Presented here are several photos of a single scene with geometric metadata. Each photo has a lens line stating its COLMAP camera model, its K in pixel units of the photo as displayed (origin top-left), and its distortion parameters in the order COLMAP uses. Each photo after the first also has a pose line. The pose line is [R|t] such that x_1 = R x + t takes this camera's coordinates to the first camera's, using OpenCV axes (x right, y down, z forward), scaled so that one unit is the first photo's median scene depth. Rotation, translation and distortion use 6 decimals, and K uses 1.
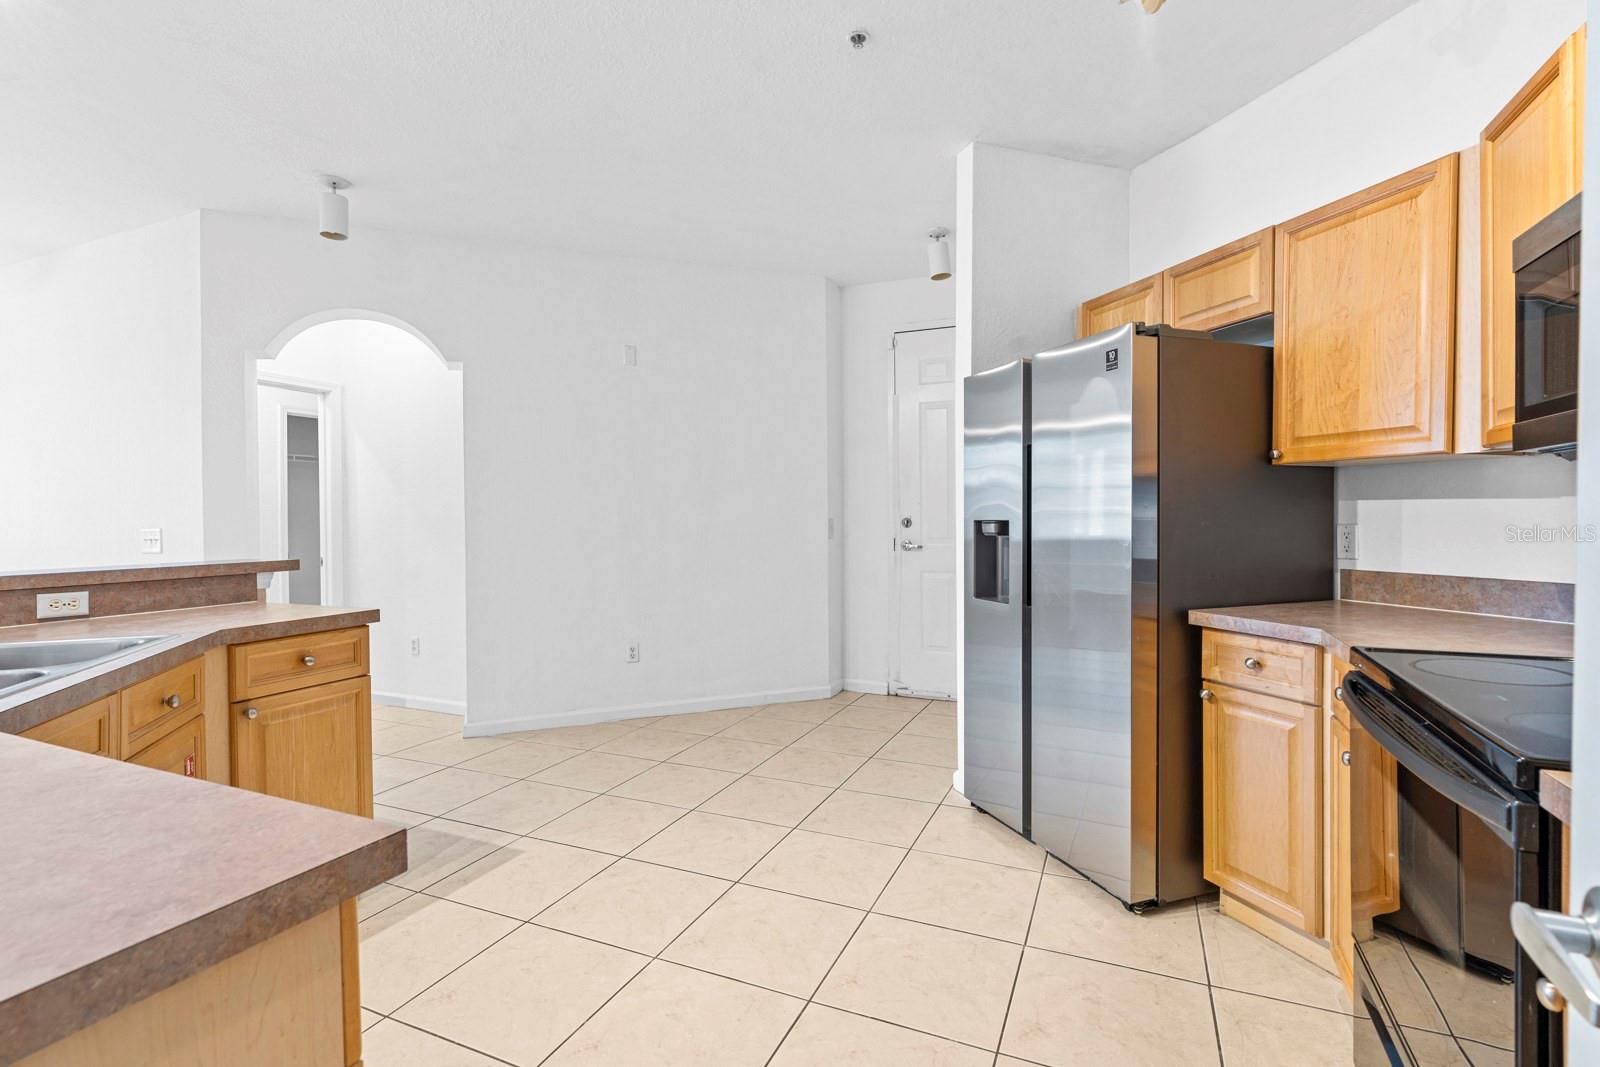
lens RADIAL K [[727.2, 0, 809.5], [0, 727.2, 531.9], [0, 0, 1]] dist [-0.009829, 0.004254]
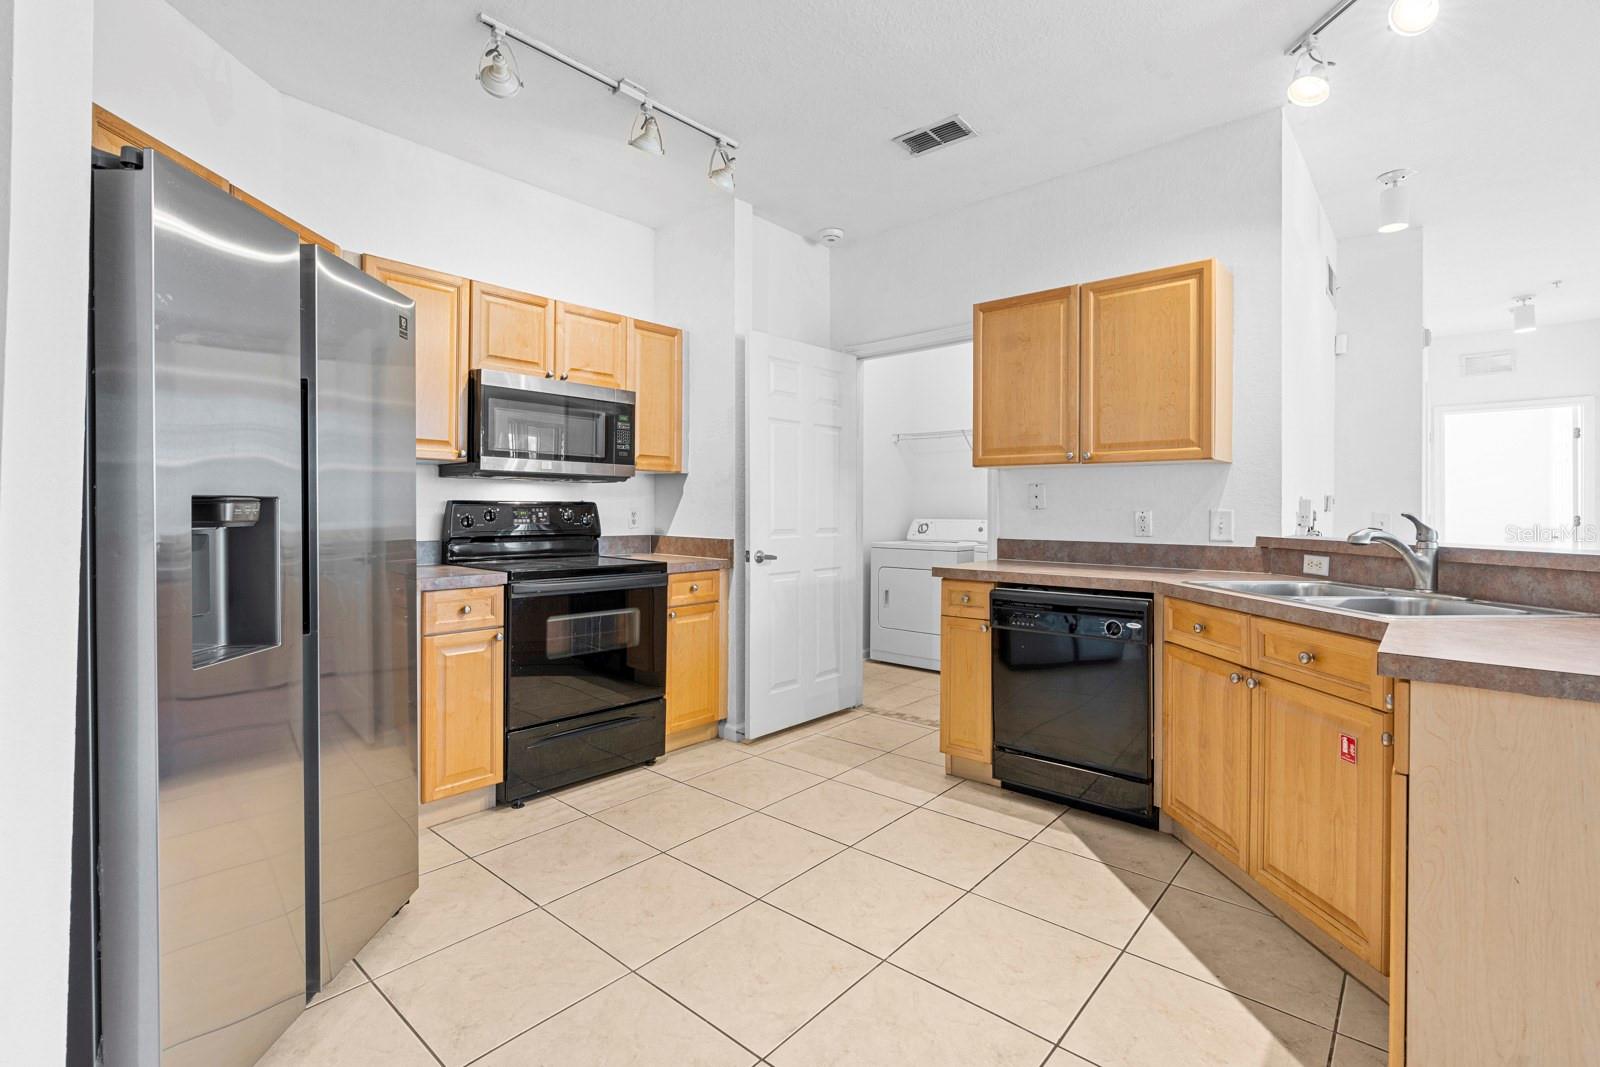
lens RADIAL K [[727.2, 0, 808.7], [0, 727.2, 510.8], [0, 0, 1]] dist [-0.009829, 0.004254]
pose [[-0.957949, 0.004724, 0.286900, -0.295697], [0.010605, 0.999764, 0.018948, -0.012035], [-0.286743, 0.021194, -0.957773, 1.448055]]
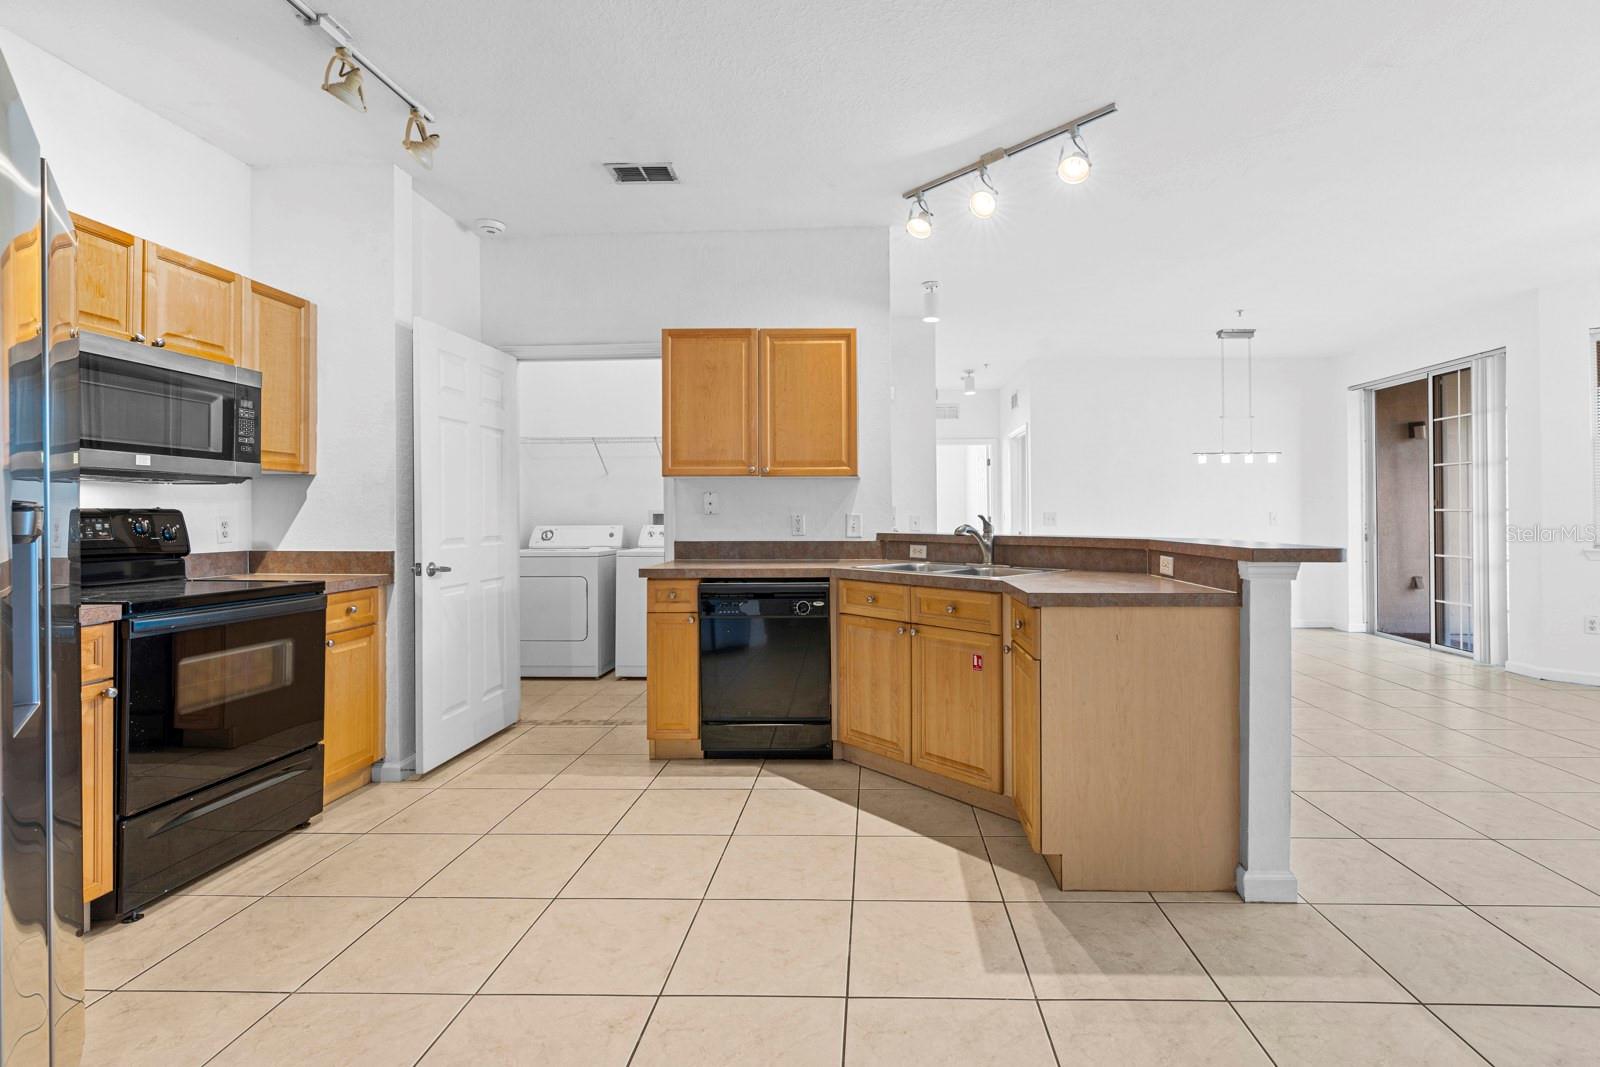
lens RADIAL K [[727.2, 0, 866.9], [0, 727.2, 508.9], [0, 0, 1]] dist [-0.009829, 0.004254]
pose [[-0.920893, 0.010203, -0.389683, -0.019271], [0.005115, 0.999888, 0.014091, -0.016938], [0.389783, 0.010983, -0.920841, 1.589423]]
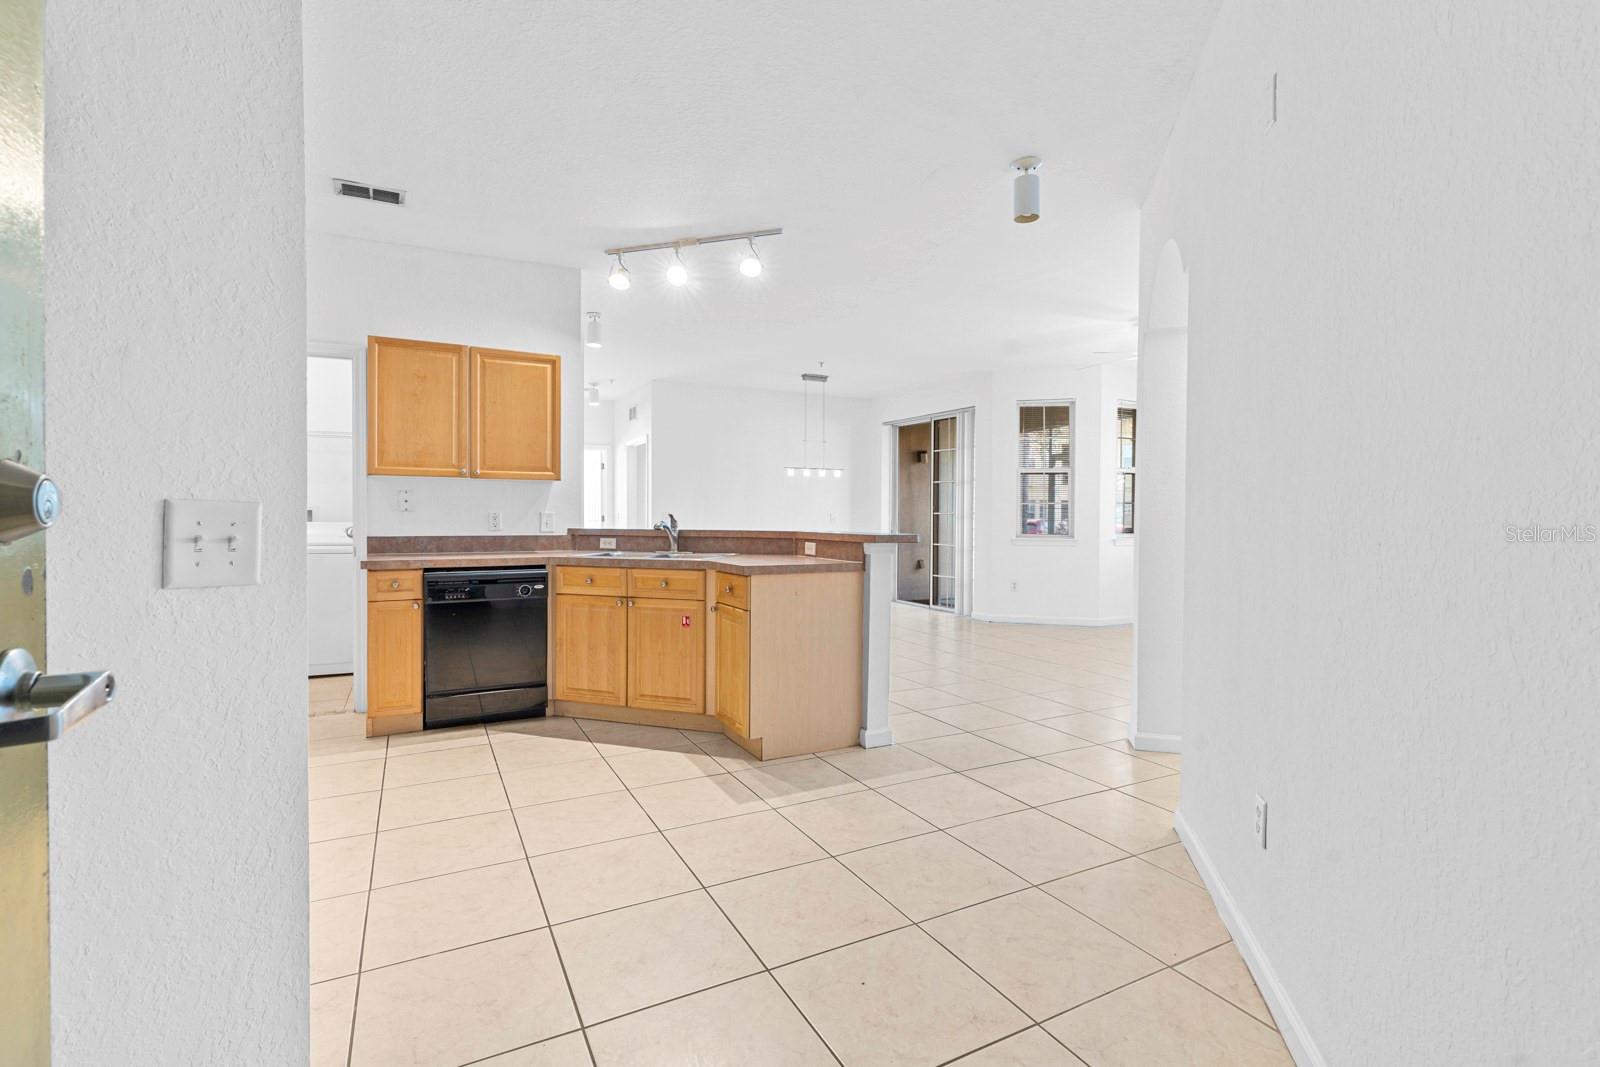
lens RADIAL K [[727.2, 0, 759.2], [0, 727.2, 526.4], [0, 0, 1]] dist [-0.009829, 0.004254]
pose [[-0.651004, 0.018973, -0.758838, 0.416688], [-0.013367, 0.999246, 0.036451, -0.021451], [0.758957, 0.033873, -0.650259, 1.723106]]
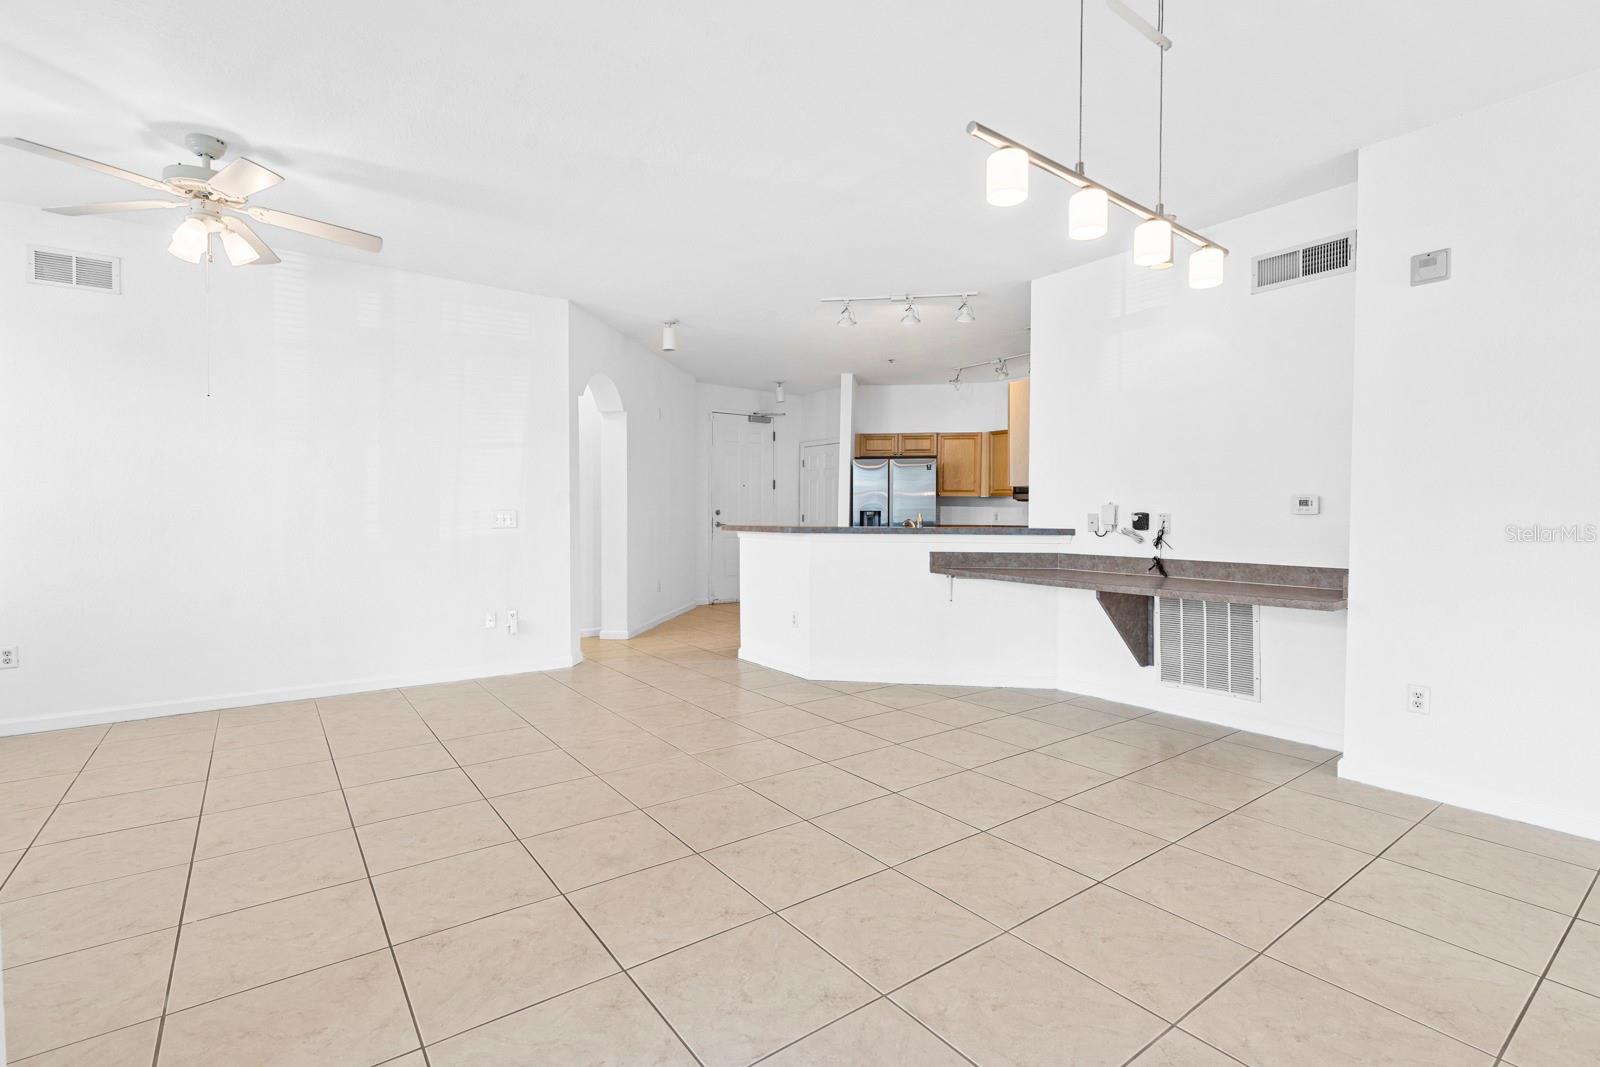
lens RADIAL K [[727.2, 0, 784.8], [0, 727.2, 526.4], [0, 0, 1]] dist [-0.009829, 0.004254]
pose [[0.496545, 0.001650, 0.868009, -2.586143], [0.006876, 0.999959, -0.005835, 0.064745], [-0.867984, 0.008866, 0.496513, -0.148025]]
